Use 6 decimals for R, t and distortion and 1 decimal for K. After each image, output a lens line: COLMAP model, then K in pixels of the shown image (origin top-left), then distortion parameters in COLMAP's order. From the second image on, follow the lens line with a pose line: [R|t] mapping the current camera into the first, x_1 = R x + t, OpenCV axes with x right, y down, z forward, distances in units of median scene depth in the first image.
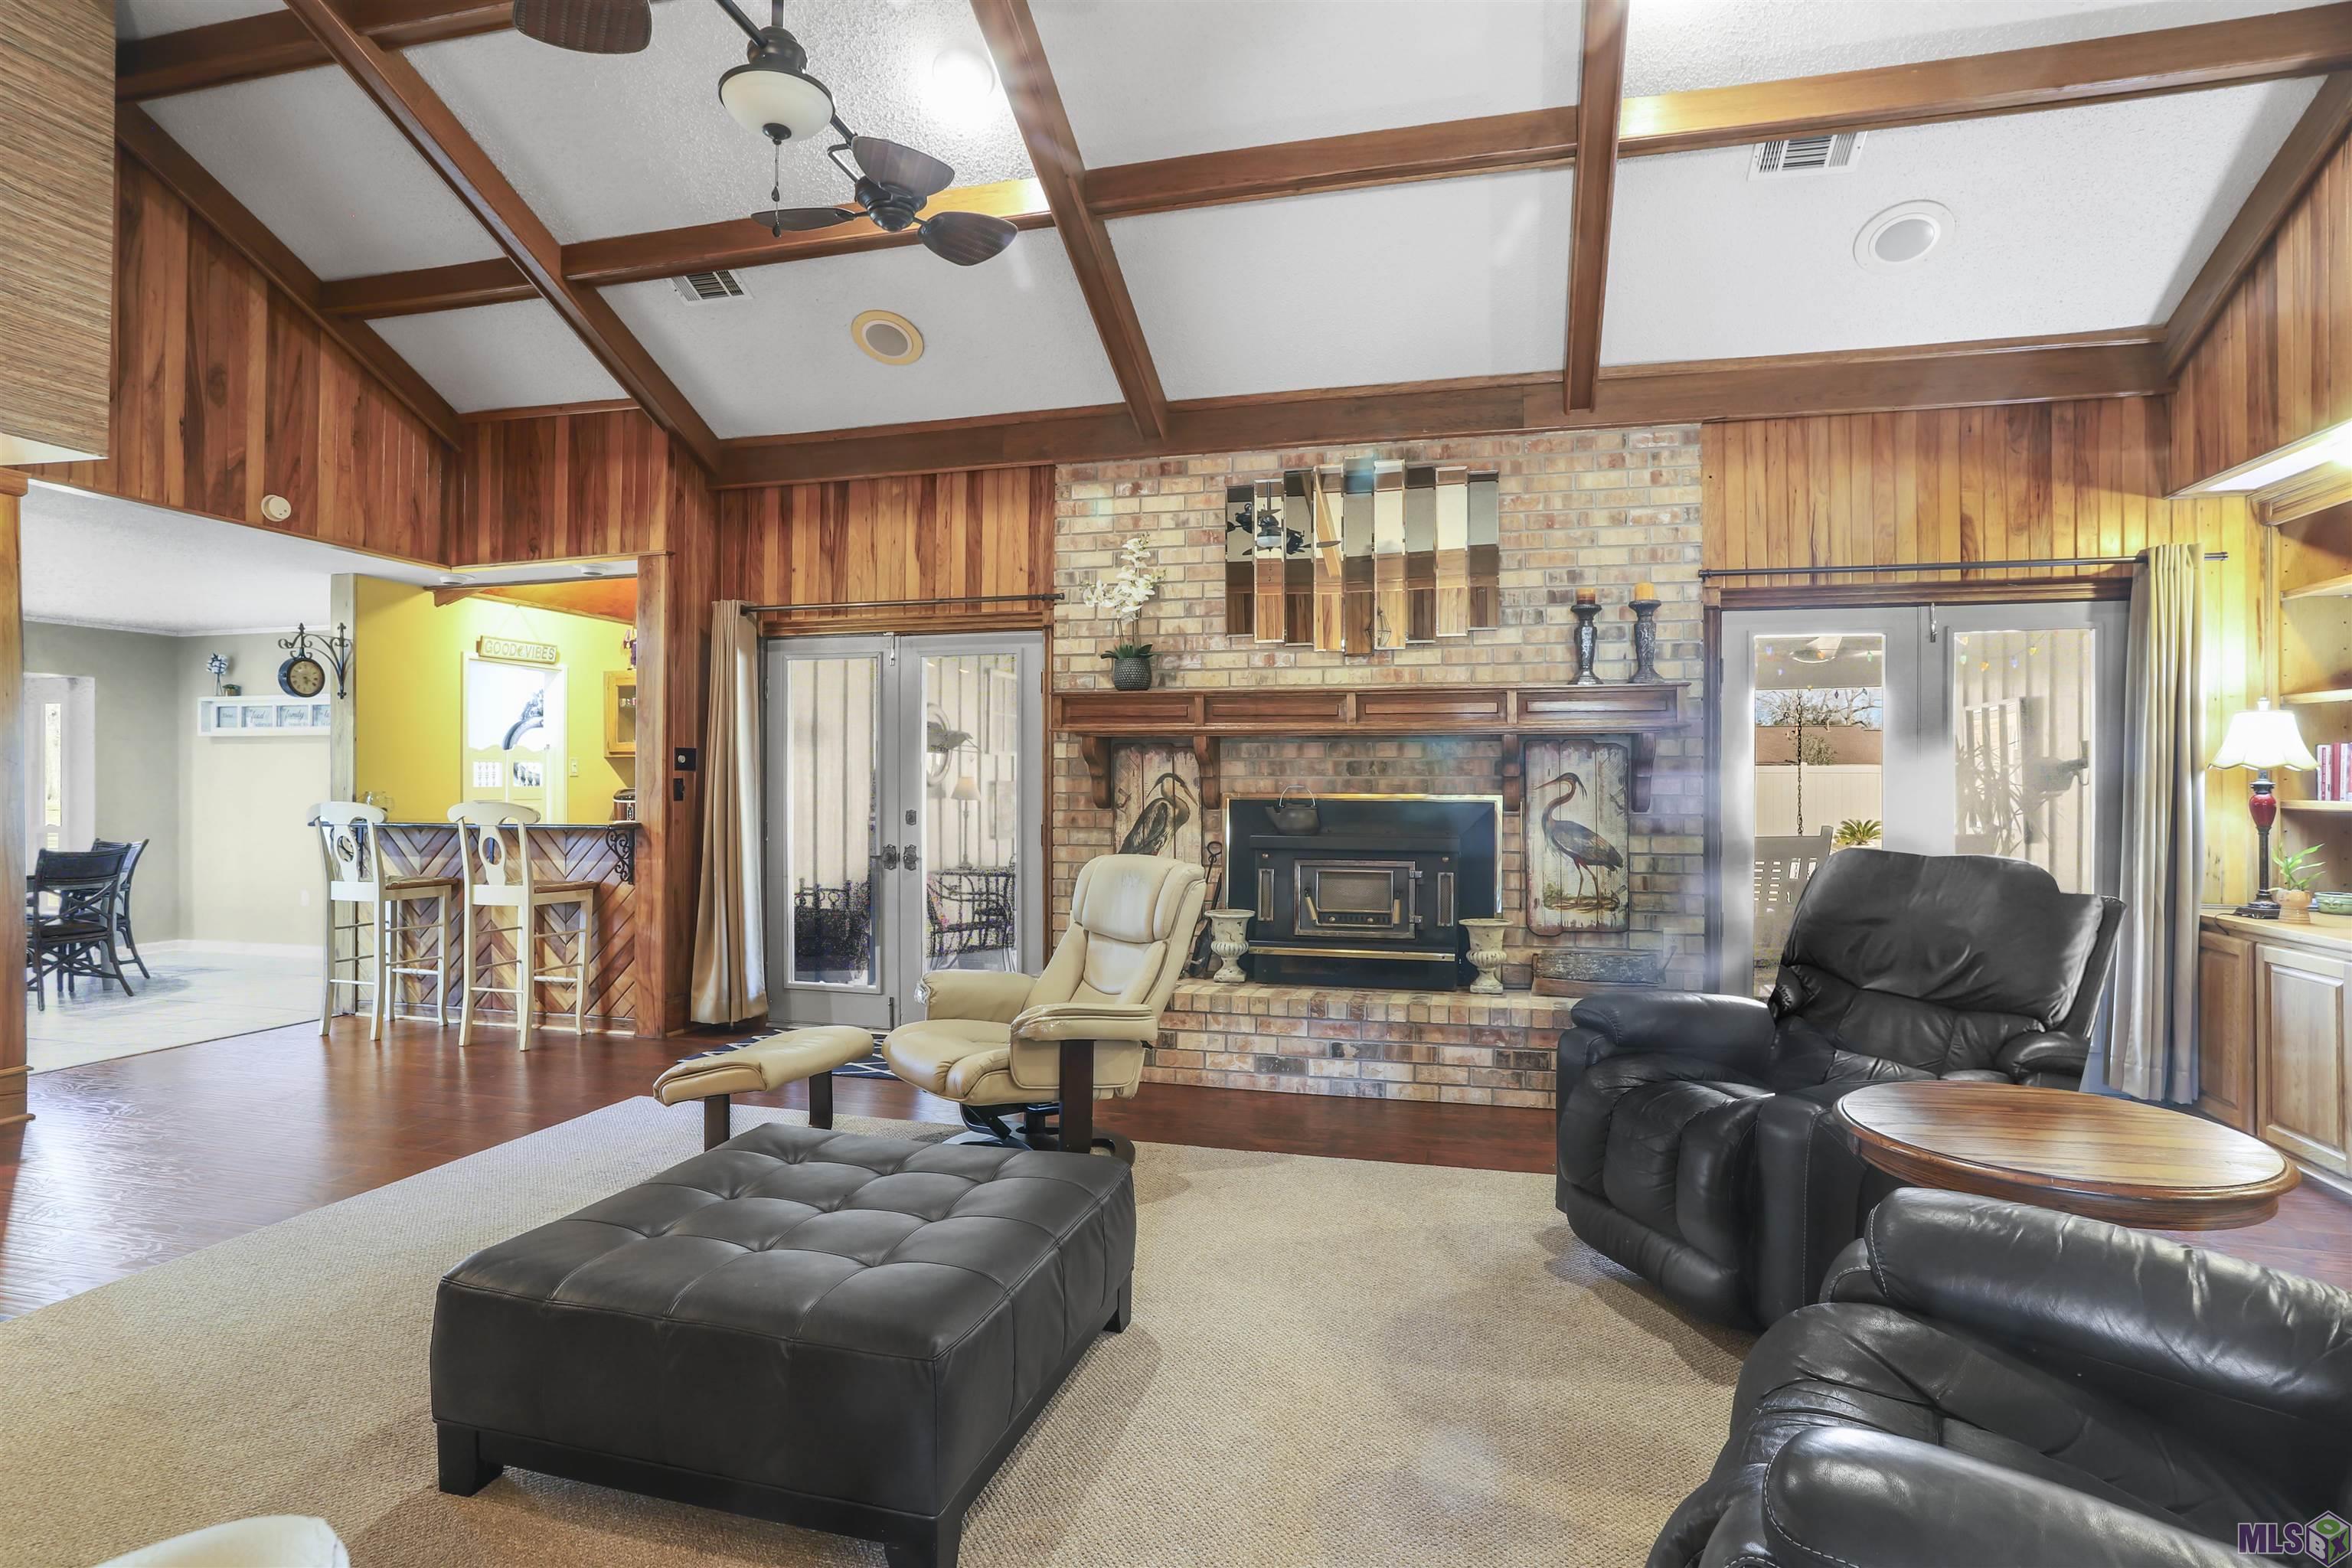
lens RADIAL K [[1171.0, 0, 1180.4], [0, 1171.0, 757.2], [0, 0, 1]] dist [-0.045003, 0.033166]
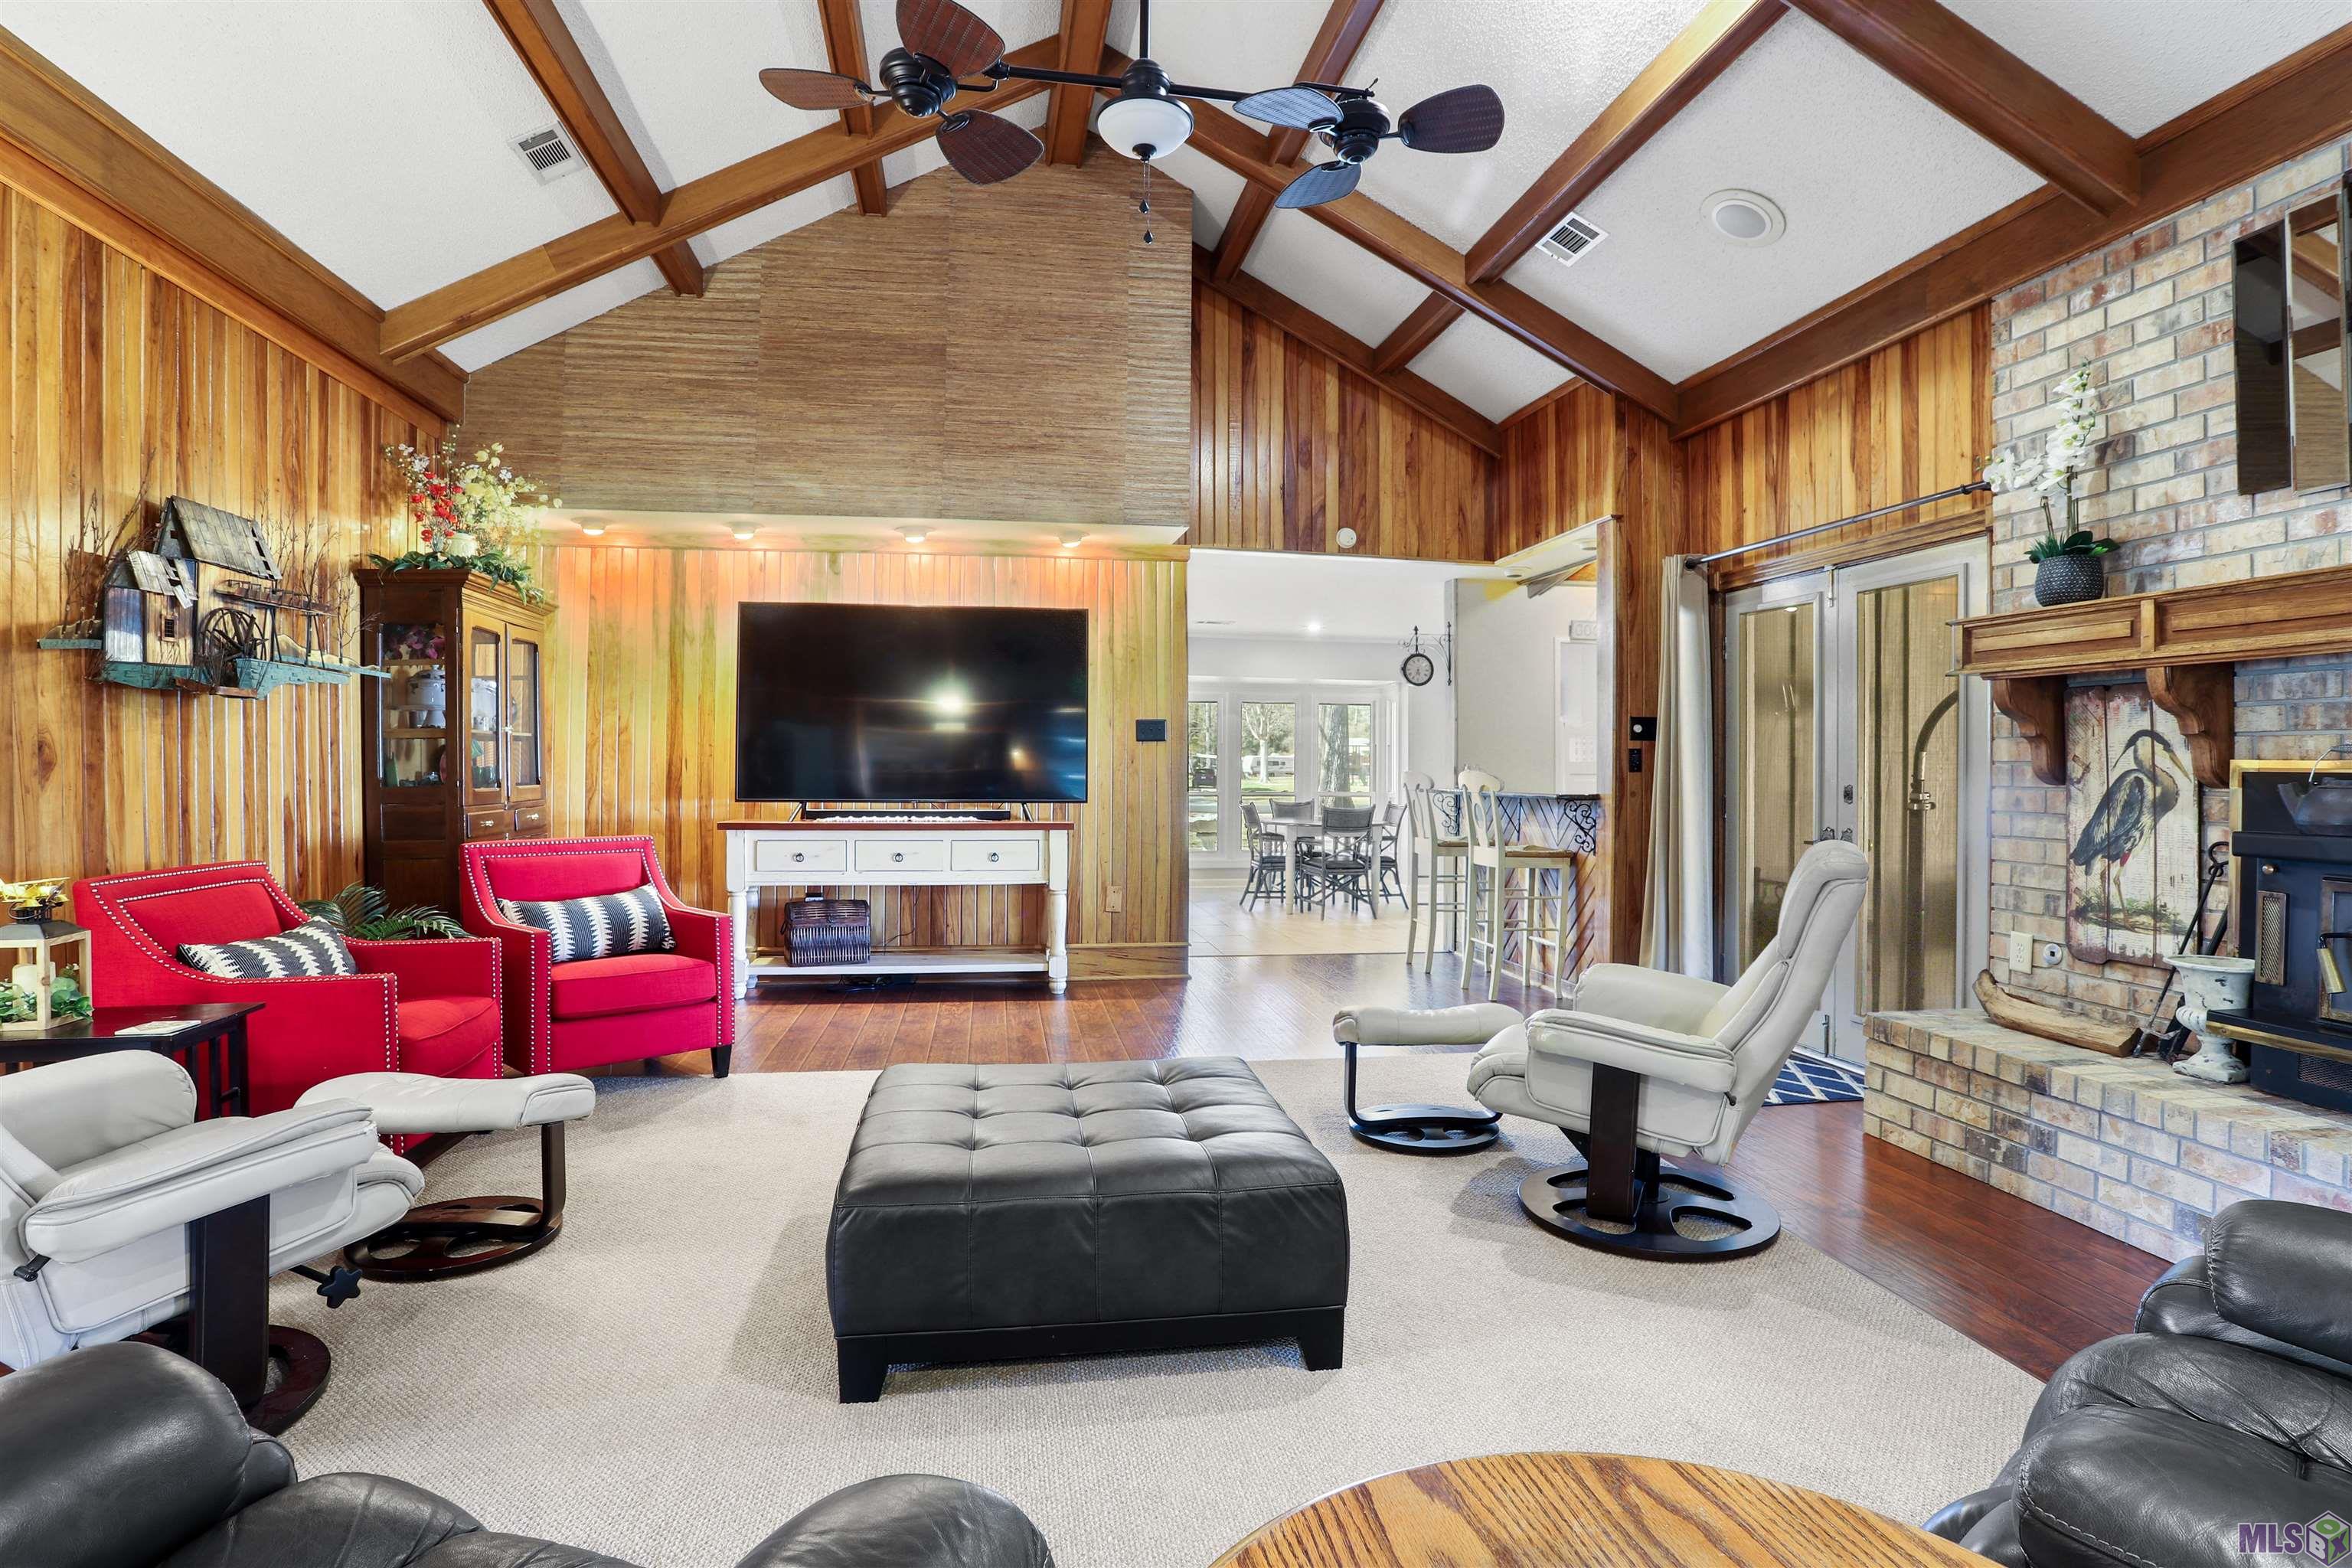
lens RADIAL K [[1227.3, 0, 1170.5], [0, 1227.3, 737.3], [0, 0, 1]] dist [-0.059534, 0.038907]
pose [[0.421867, -0.017730, -0.906484, 0.346955], [0.010609, 0.999837, -0.014619, 0.021147], [0.906595, -0.003449, 0.421987, 0.249746]]
